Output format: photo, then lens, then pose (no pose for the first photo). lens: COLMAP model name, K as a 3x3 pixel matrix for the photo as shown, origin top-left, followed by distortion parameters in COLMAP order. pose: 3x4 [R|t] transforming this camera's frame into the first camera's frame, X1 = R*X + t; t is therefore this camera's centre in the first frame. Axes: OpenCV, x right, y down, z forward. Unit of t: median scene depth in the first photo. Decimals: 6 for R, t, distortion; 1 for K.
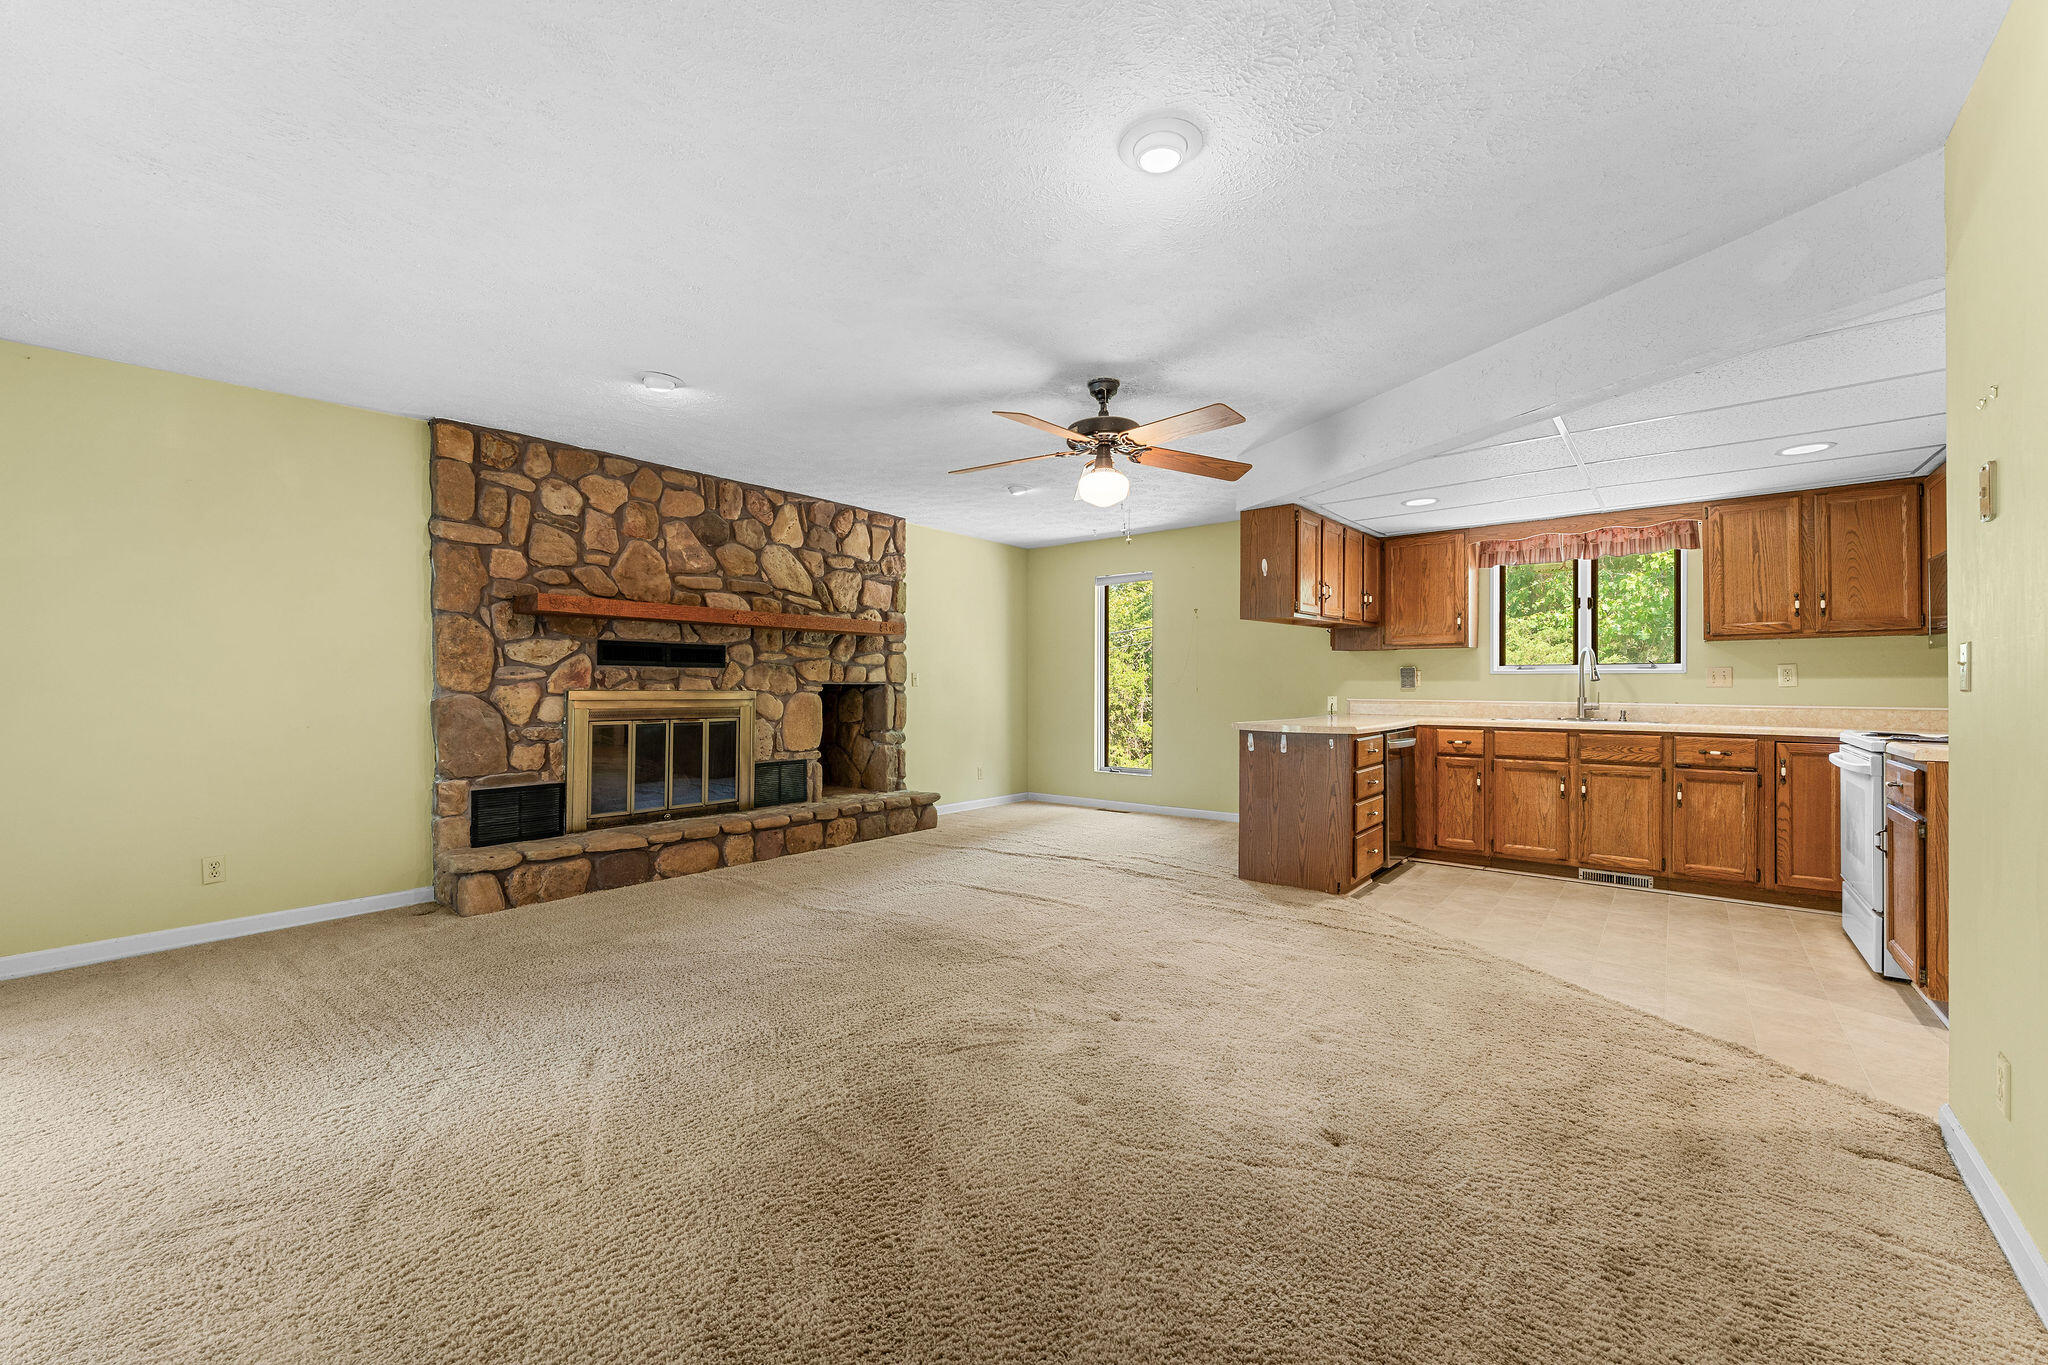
lens RADIAL K [[815.7, 0, 1012.7], [0, 815.7, 682.6], [0, 0, 1]] dist [-0.002297, 0.000255]
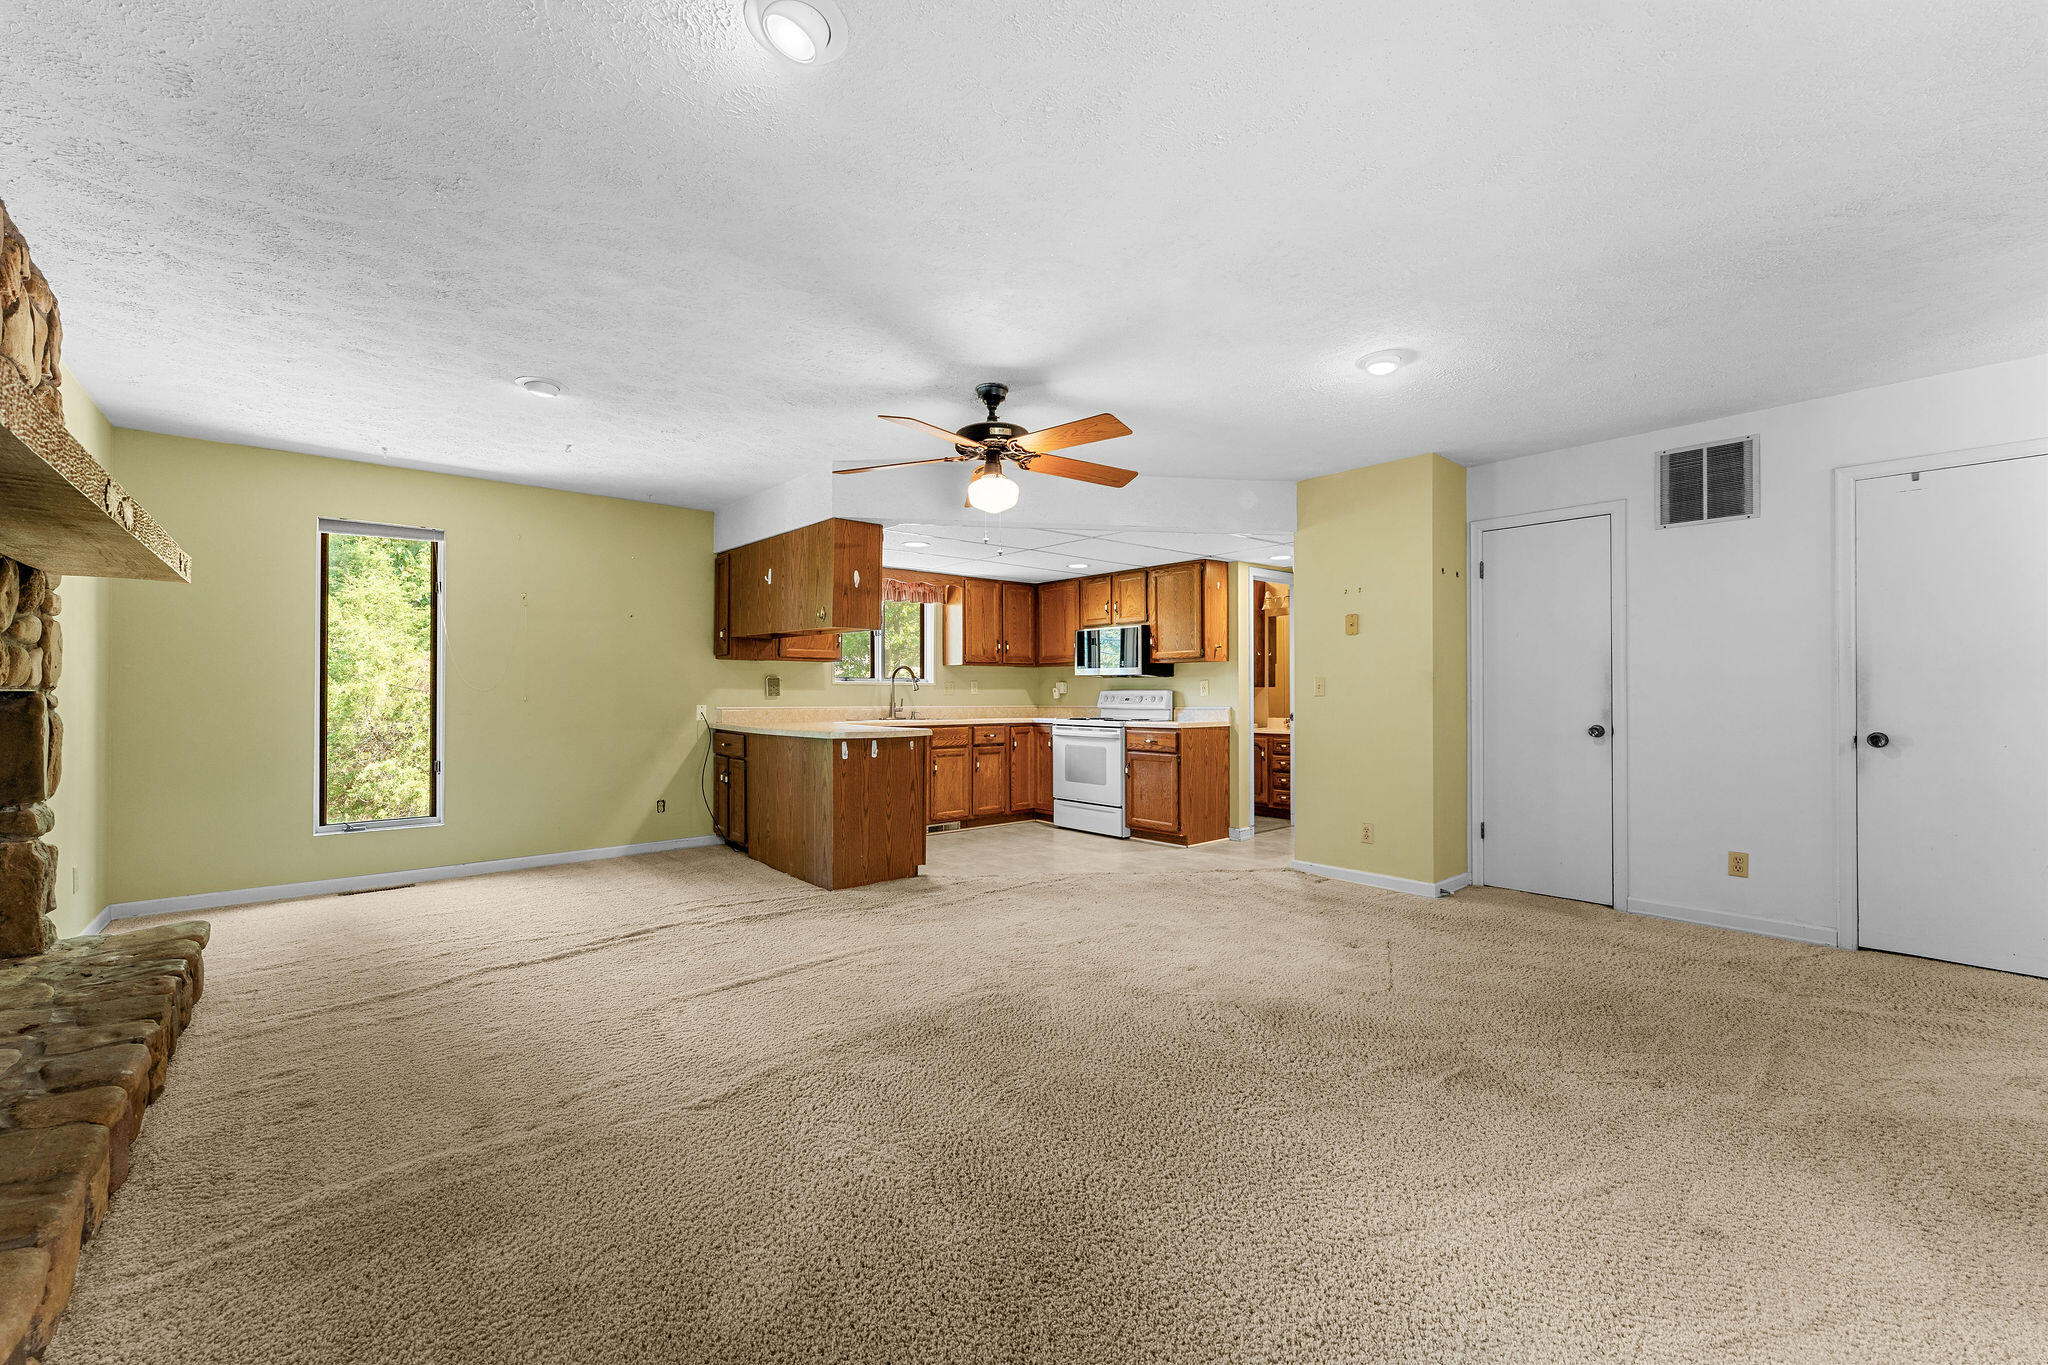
lens RADIAL K [[815.7, 0, 1016.6], [0, 815.7, 686.2], [0, 0, 1]] dist [-0.002297, 0.000255]
pose [[0.172936, 0.009484, 0.984887, -0.659039], [-0.003894, 0.999952, -0.008945, 0.002272], [-0.984925, -0.002289, 0.172965, 0.618012]]
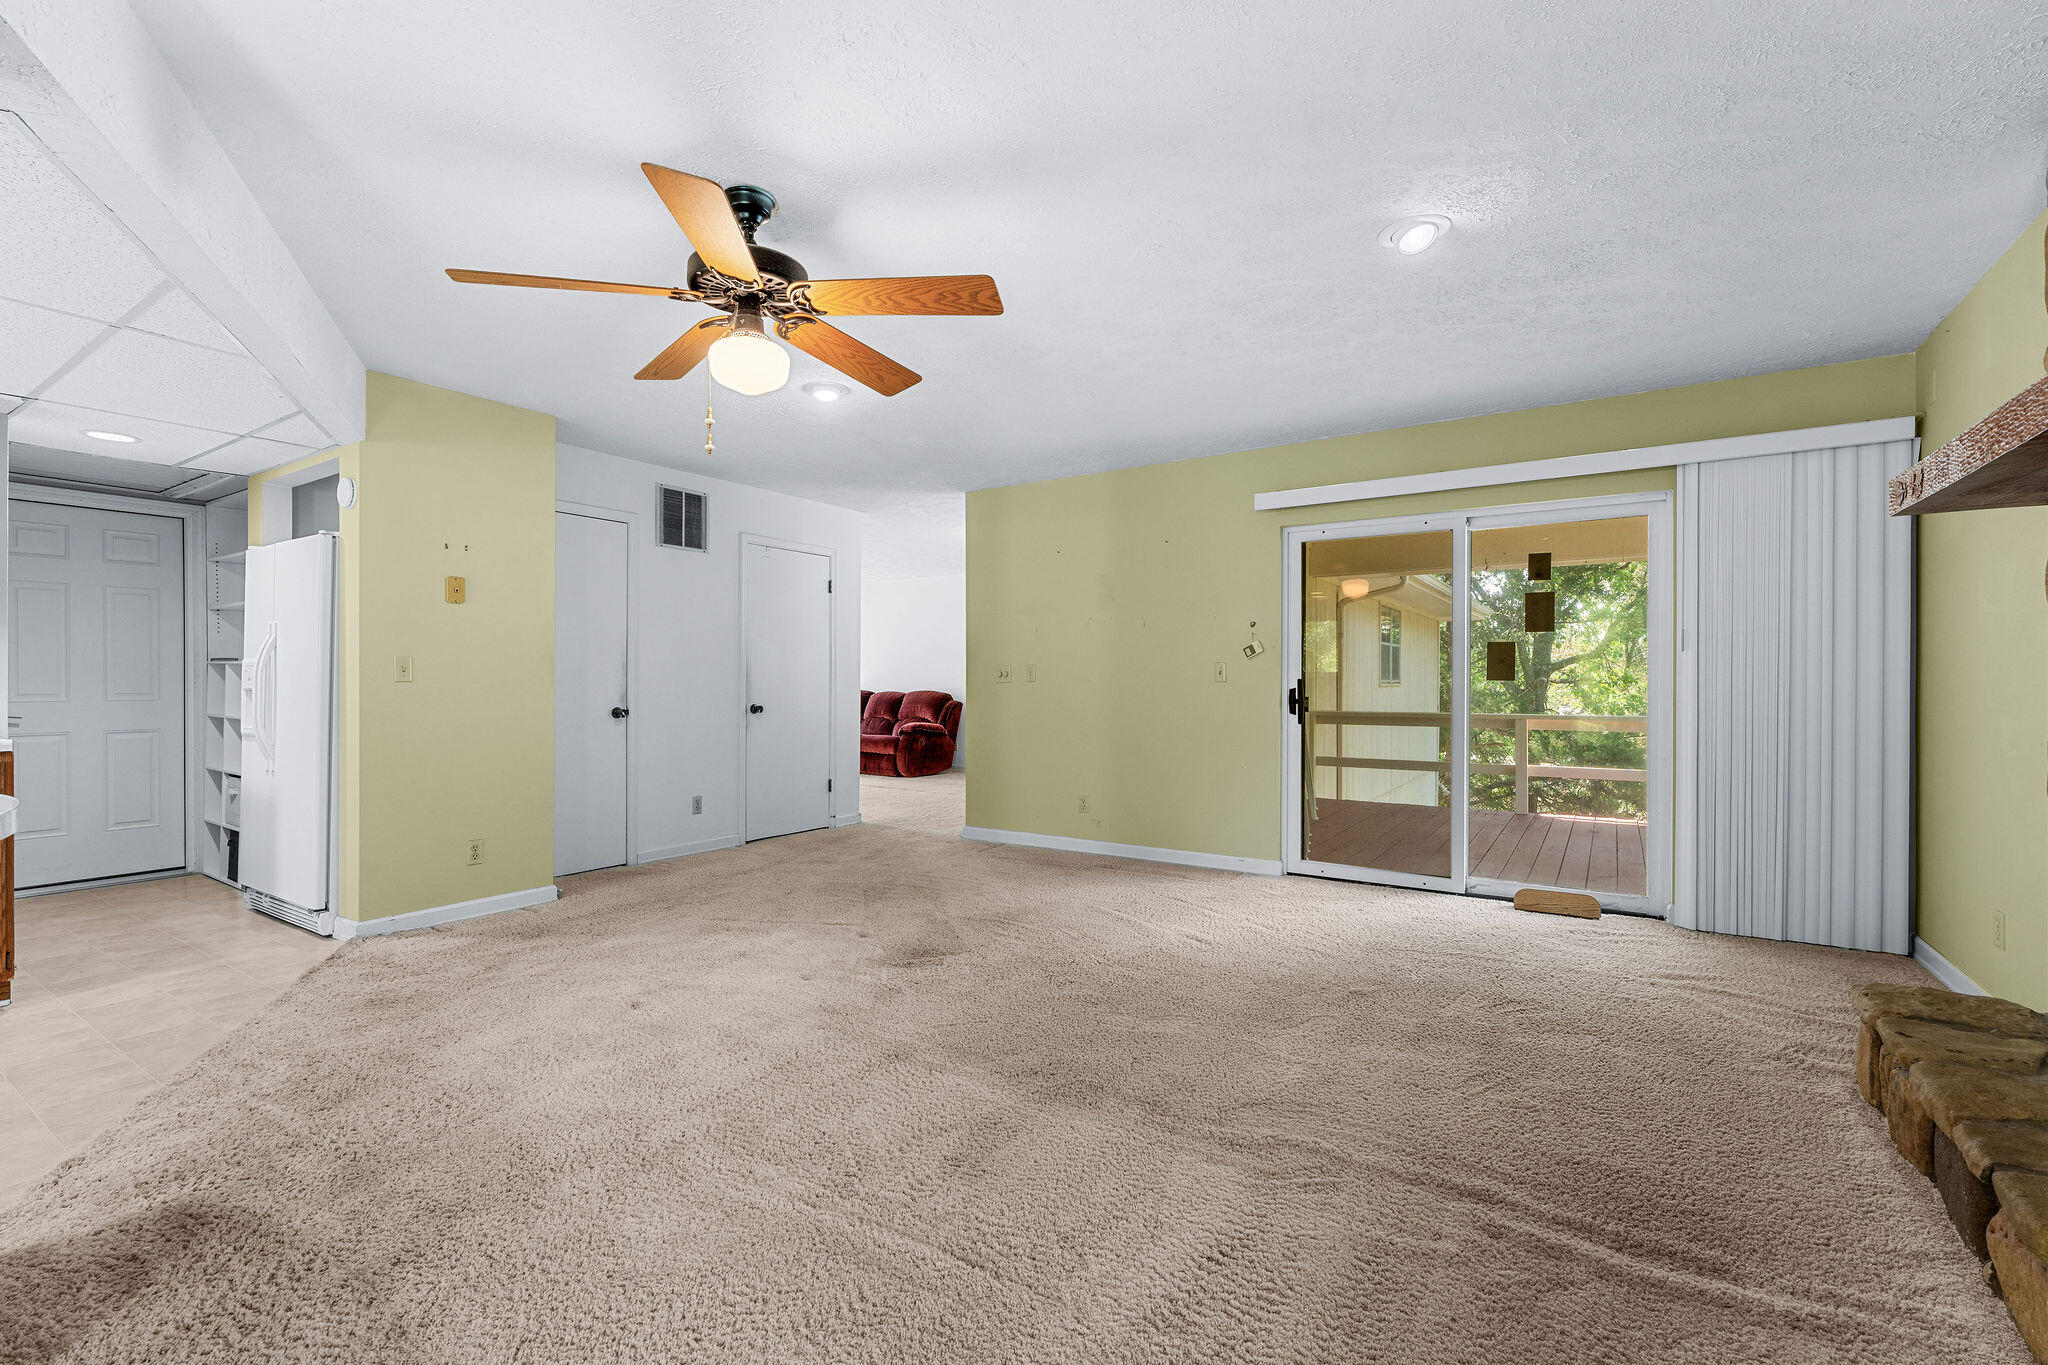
lens RADIAL K [[882.7, 0, 1023.0], [0, 882.7, 684.6], [0, 0, 1]] dist [0.001589, 0.000044]
pose [[-0.994386, 0.000009, -0.105814, -0.020633], [0.000178, 0.999999, -0.001583, 0.007919], [0.105814, -0.001593, -0.994385, 1.318799]]
